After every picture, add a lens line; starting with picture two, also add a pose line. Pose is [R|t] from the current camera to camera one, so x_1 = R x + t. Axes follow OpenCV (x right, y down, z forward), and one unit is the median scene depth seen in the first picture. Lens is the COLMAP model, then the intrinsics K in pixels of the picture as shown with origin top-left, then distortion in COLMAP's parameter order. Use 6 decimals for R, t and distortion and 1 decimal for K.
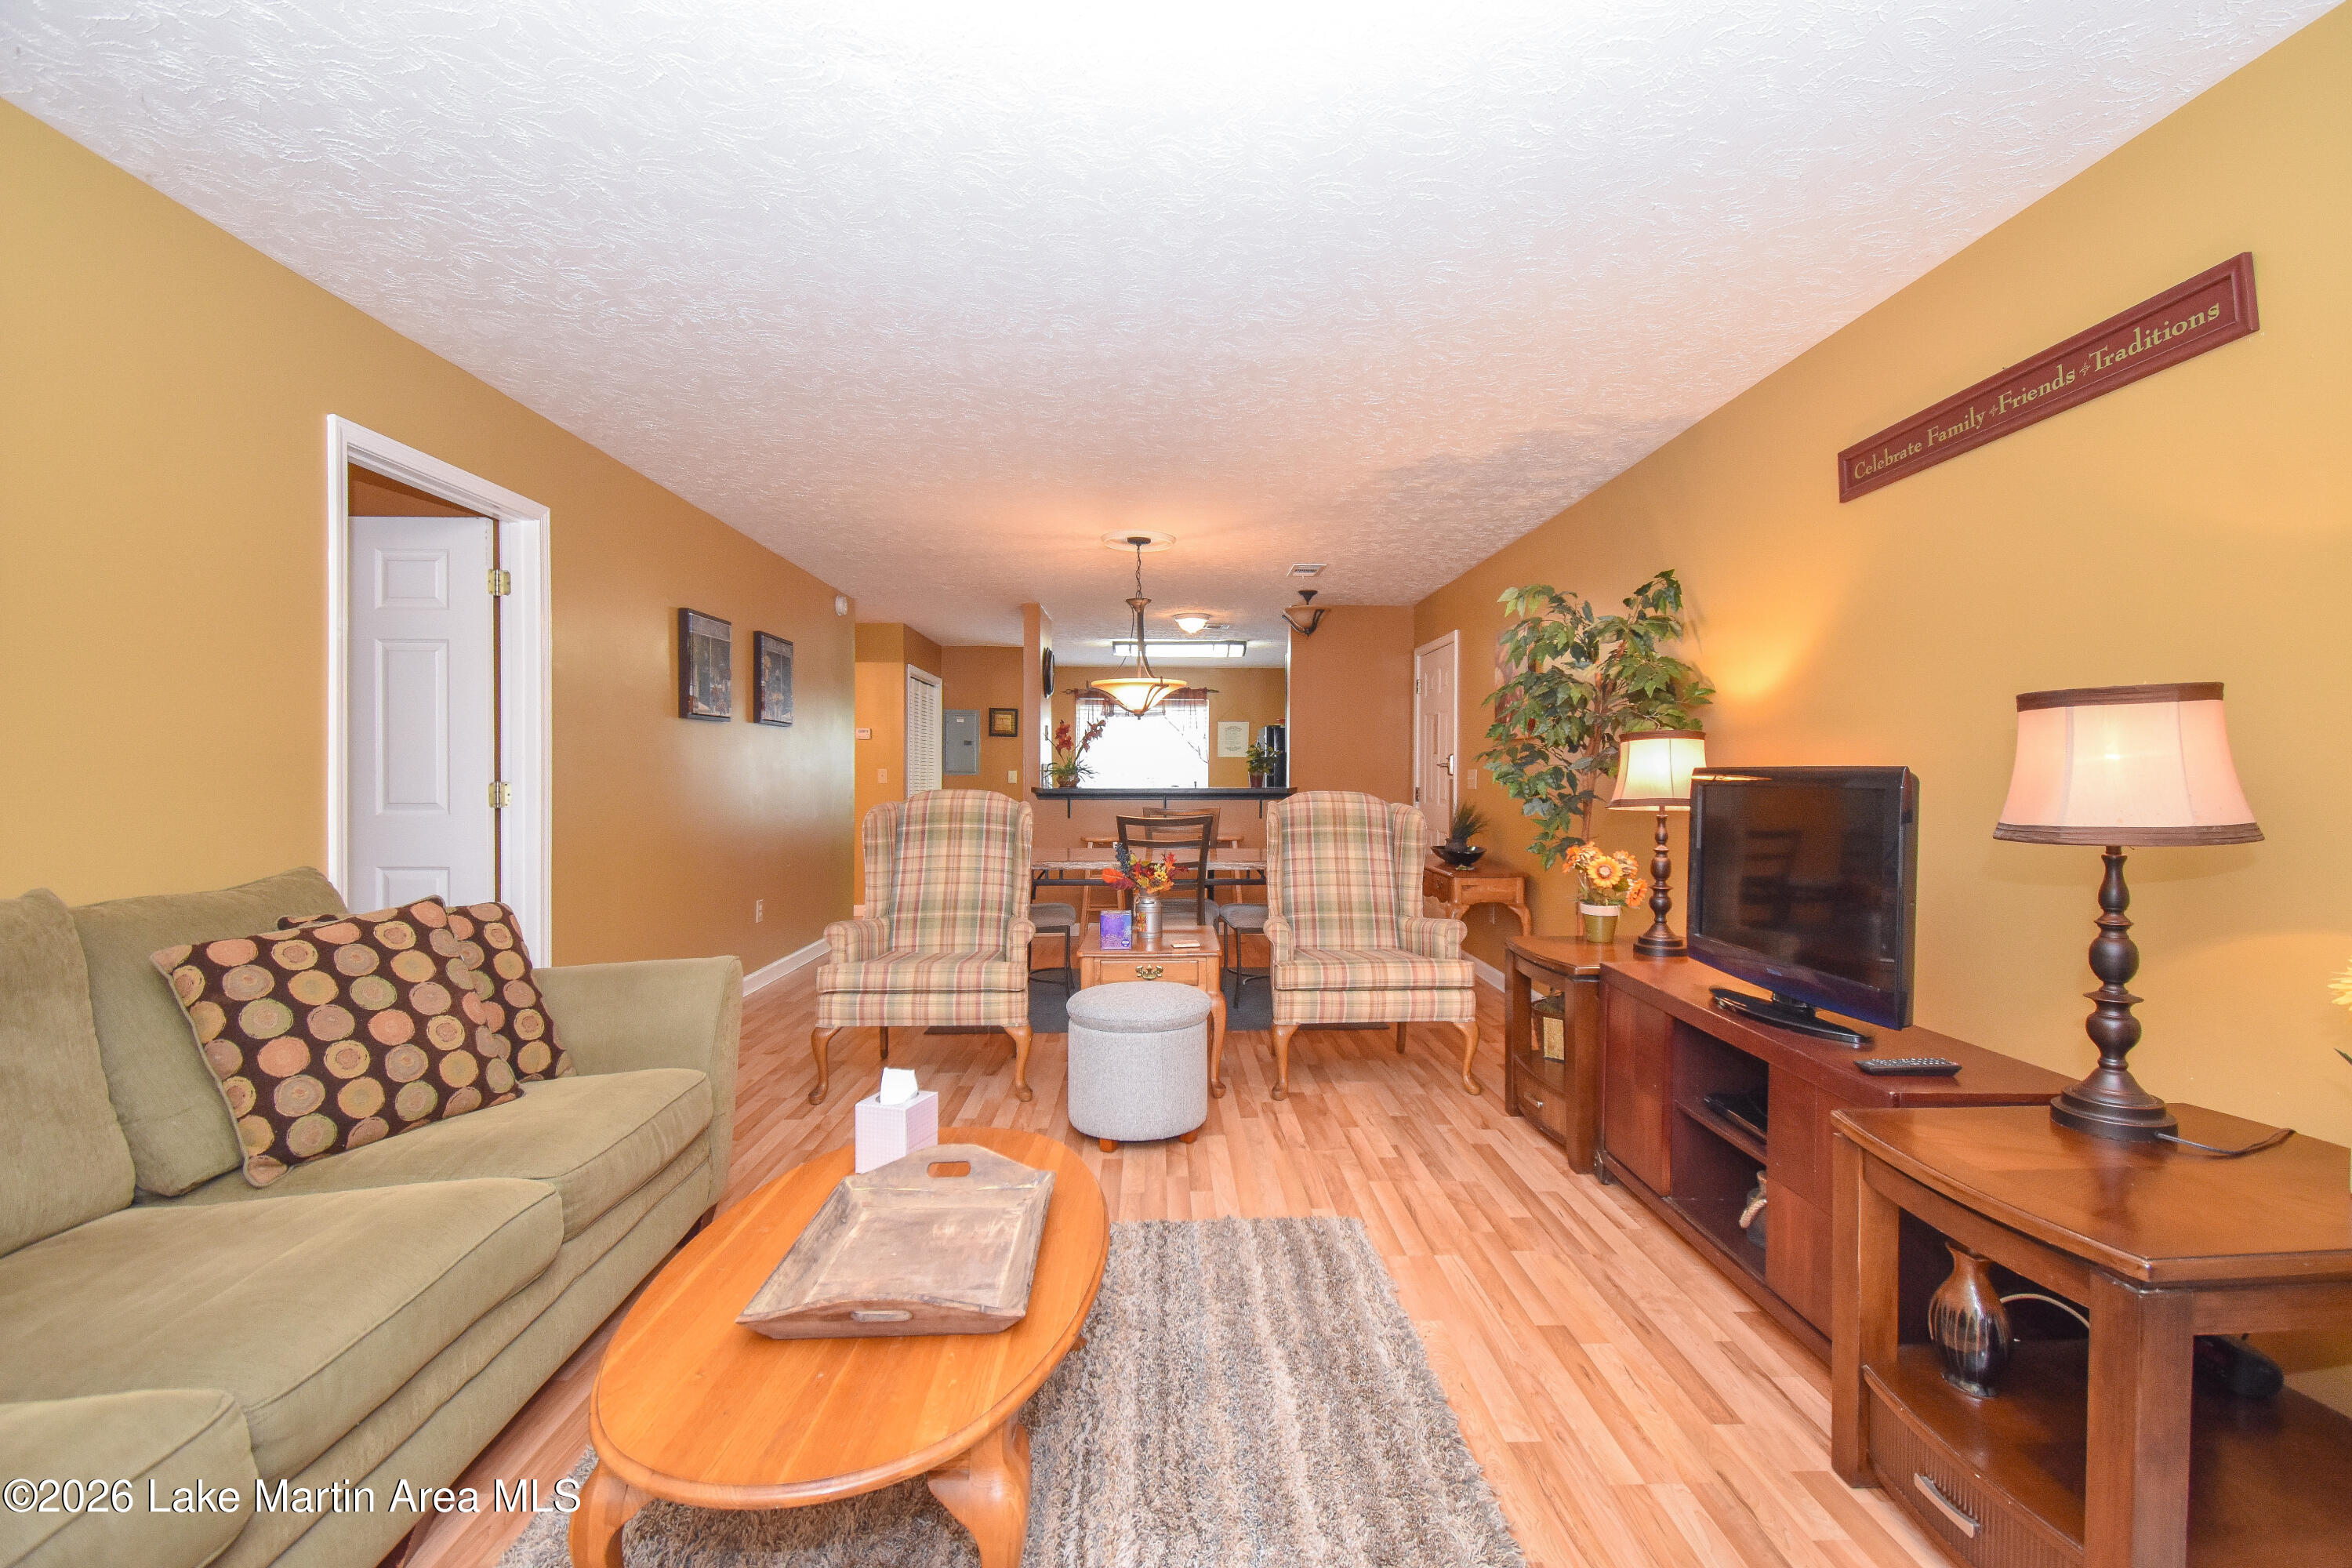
lens RADIAL K [[1029.0, 0, 1194.1], [0, 1029.0, 772.1], [0, 0, 1]] dist [0.018206, -0.017395]
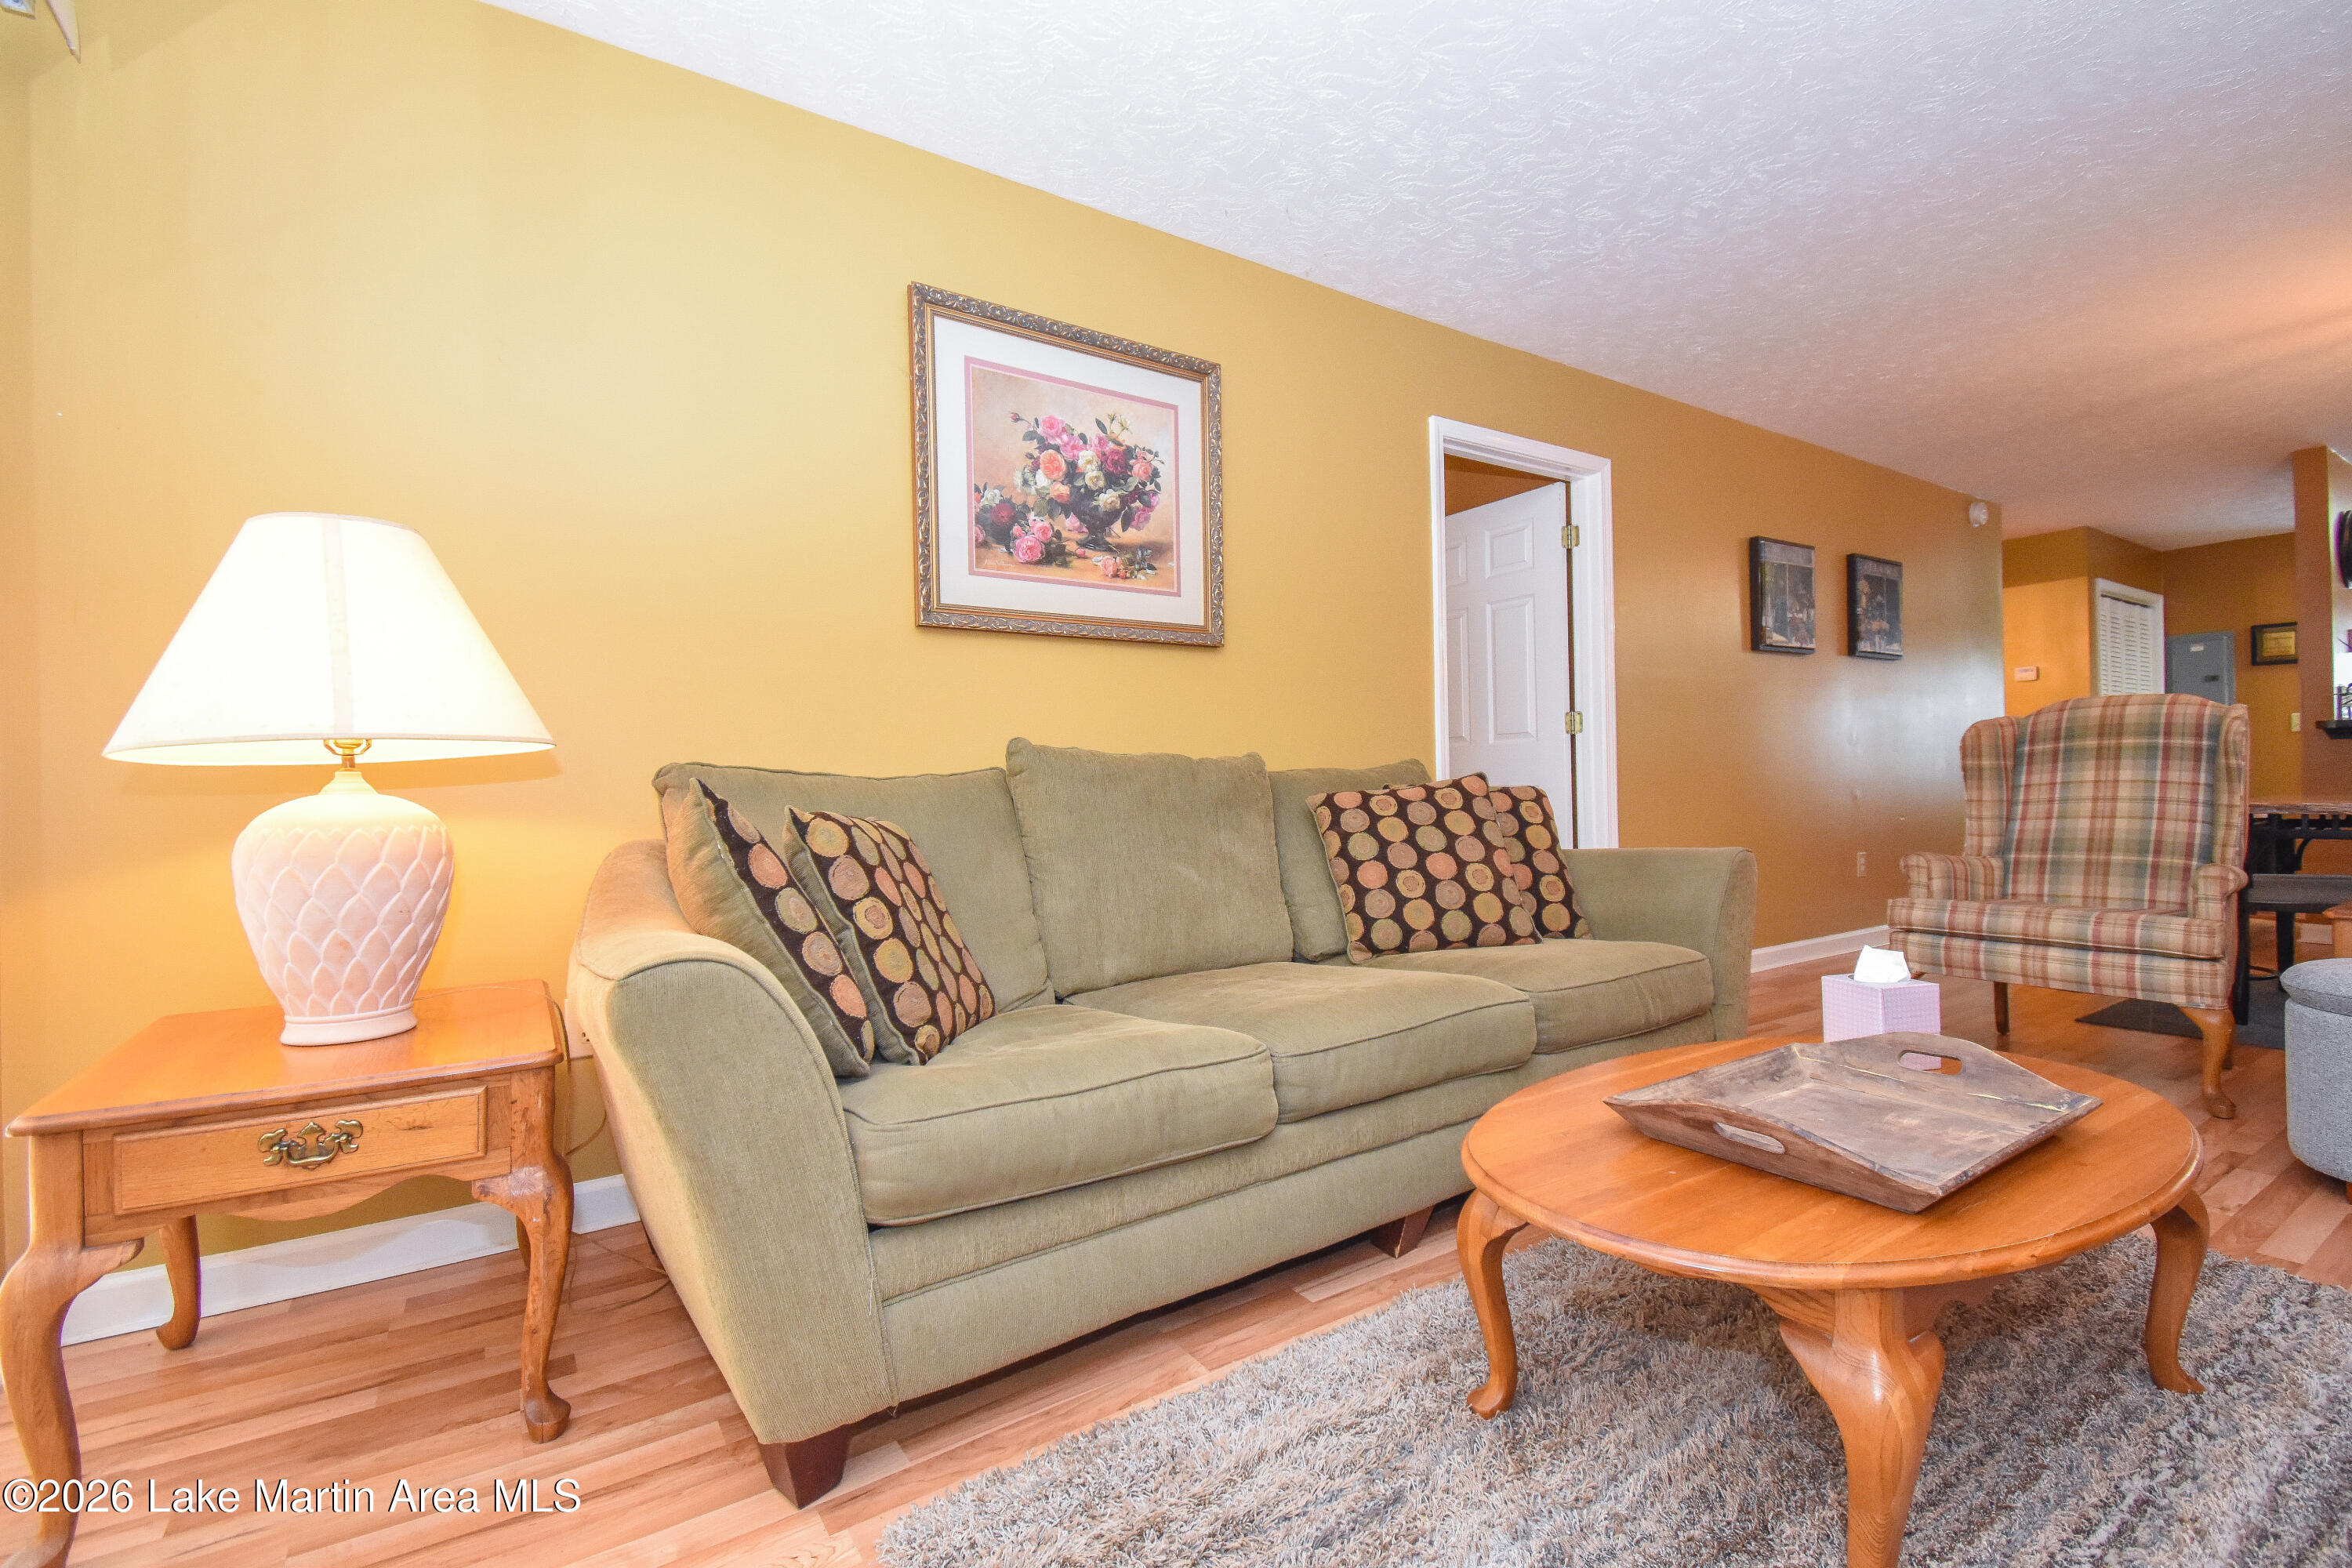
lens RADIAL K [[1029.0, 0, 1216.3], [0, 1029.0, 814.4], [0, 0, 1]] dist [0.018206, -0.017395]
pose [[0.516084, -0.007679, -0.856504, 0.116750], [0.027846, 0.999582, 0.007817, 0.126137], [0.856085, -0.027885, 0.516081, 0.092523]]
